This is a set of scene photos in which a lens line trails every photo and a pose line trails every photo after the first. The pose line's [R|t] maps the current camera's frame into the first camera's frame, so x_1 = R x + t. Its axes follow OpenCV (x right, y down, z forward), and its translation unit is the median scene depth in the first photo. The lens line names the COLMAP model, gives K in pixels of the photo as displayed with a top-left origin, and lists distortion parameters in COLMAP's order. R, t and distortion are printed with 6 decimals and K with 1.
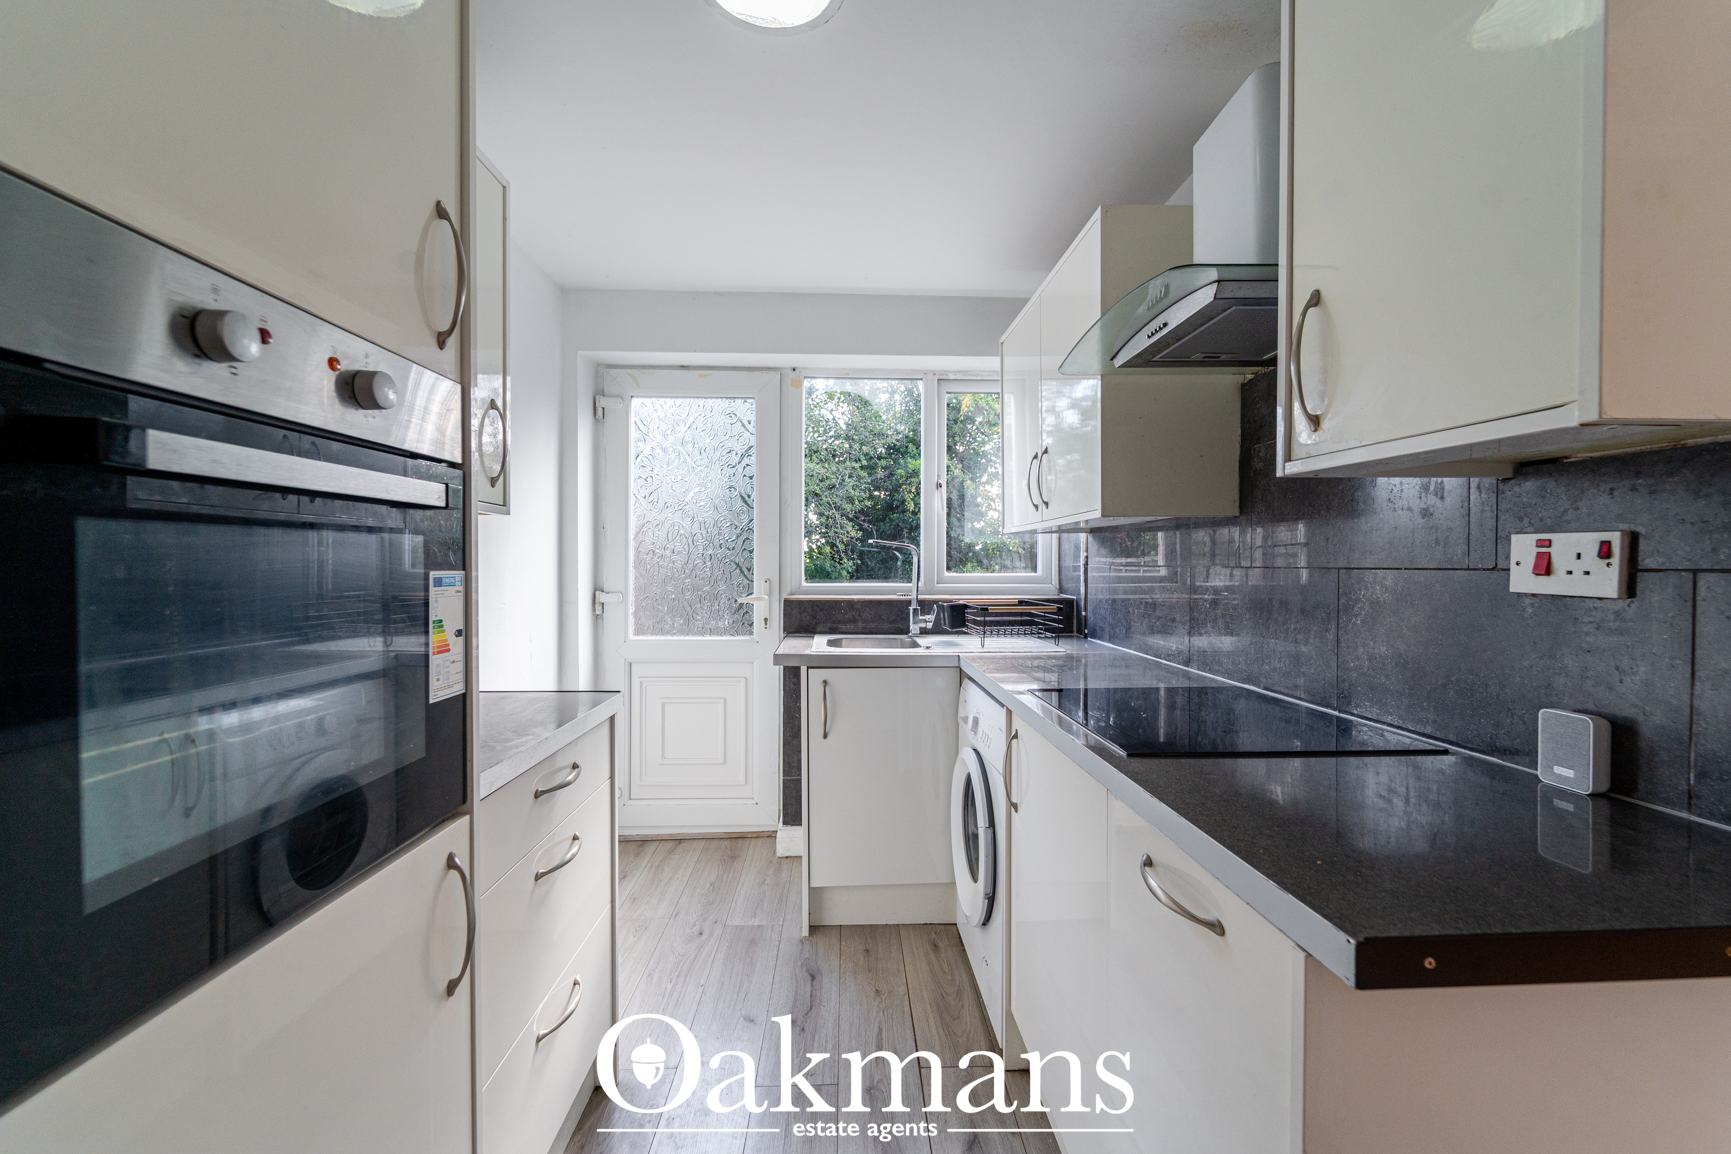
lens RADIAL K [[709.3, 0, 864.6], [0, 709.3, 571.3], [0, 0, 1]] dist [0.003068, -0.003148]
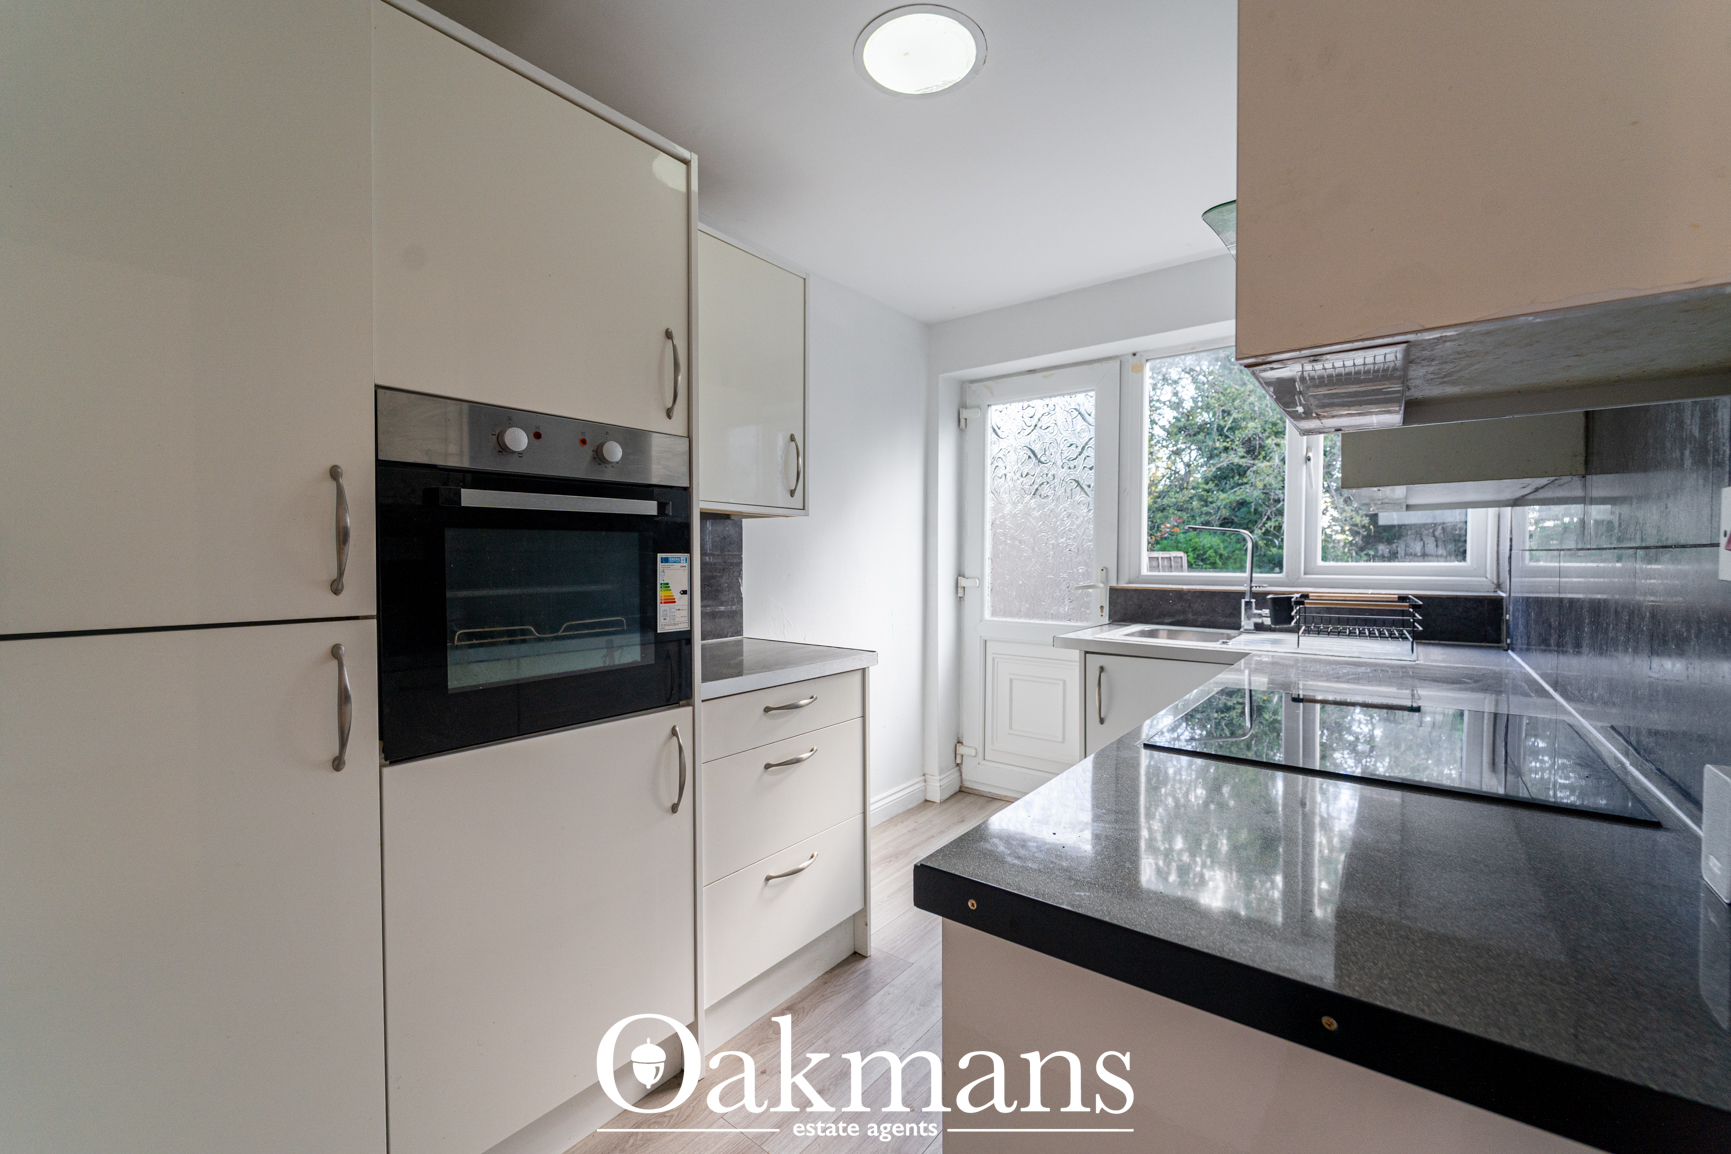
lens RADIAL K [[704.0, 0, 867.5], [0, 704.0, 570.6], [0, 0, 1]] dist [0.004646, -0.003064]
pose [[0.766026, 0.010697, -0.642721, 0.407278], [-0.004673, 0.999928, 0.011073, 0.009504], [0.642793, -0.005479, 0.766021, 0.022745]]
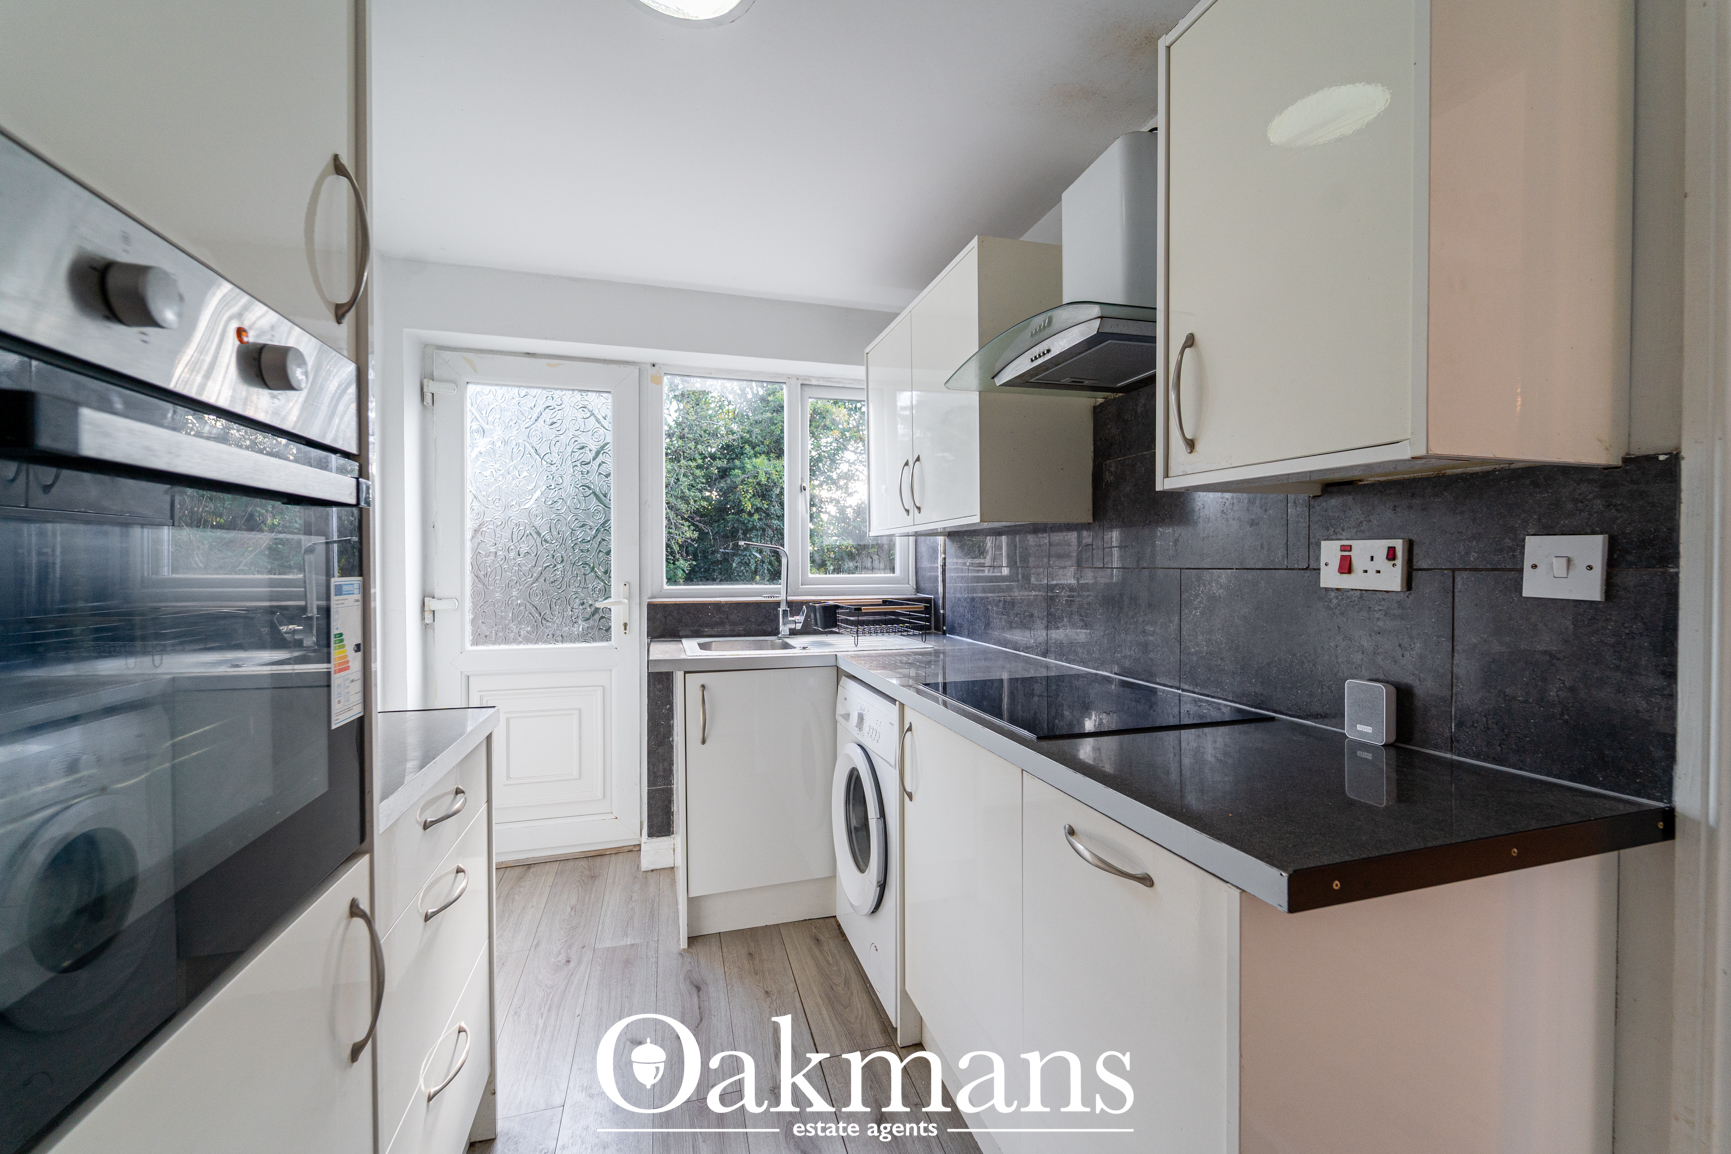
lens RADIAL K [[704.0, 0, 867.5], [0, 704.0, 570.6], [0, 0, 1]] dist [0.004646, -0.003064]
pose [[0.968937, -0.005741, 0.247243, -0.092049], [0.006284, 0.999979, -0.001407, -0.001764], [-0.247230, 0.002917, 0.968953, -0.001143]]
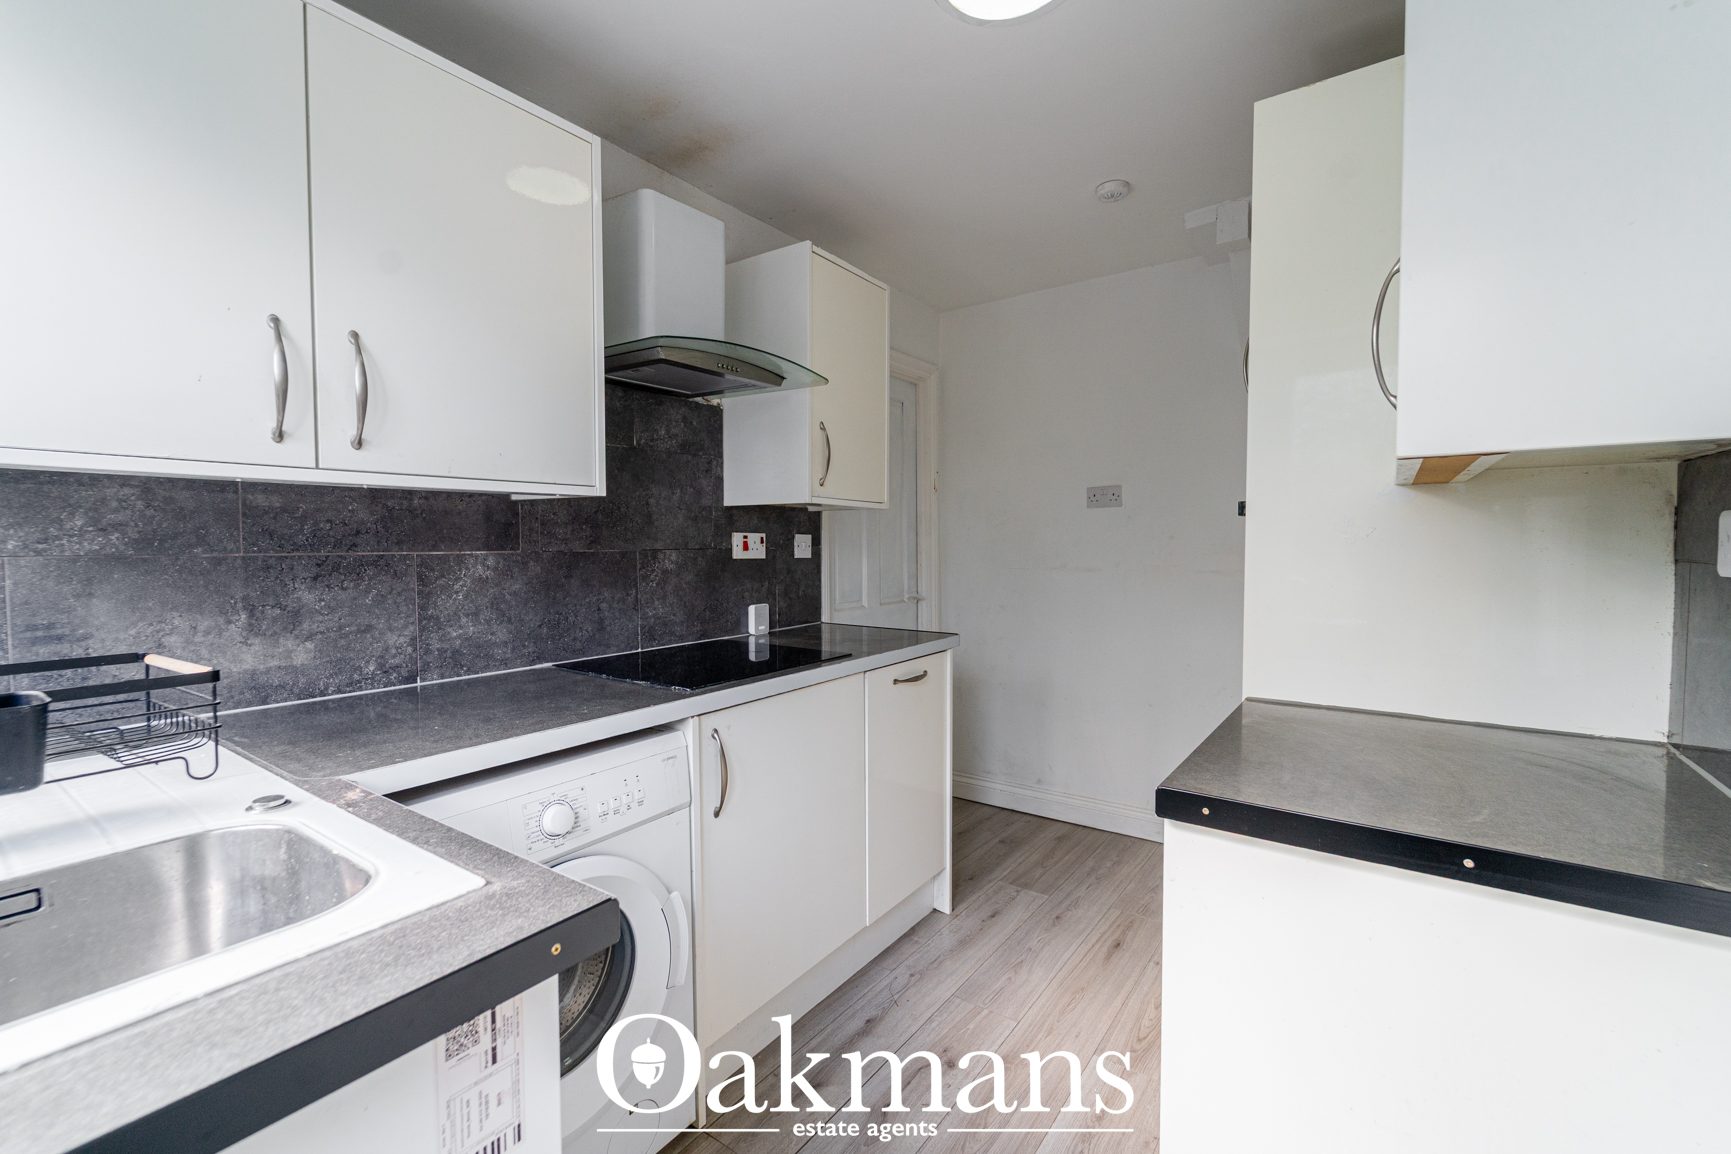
lens RADIAL K [[721.7, 0, 862.5], [0, 721.7, 570.0], [0, 0, 1]] dist [0.003766, 0.000249]
pose [[-0.786532, -0.026077, 0.616999, -0.444199], [0.007319, 0.998644, 0.051537, -0.027180], [-0.617506, 0.045051, -0.785275, 1.399780]]
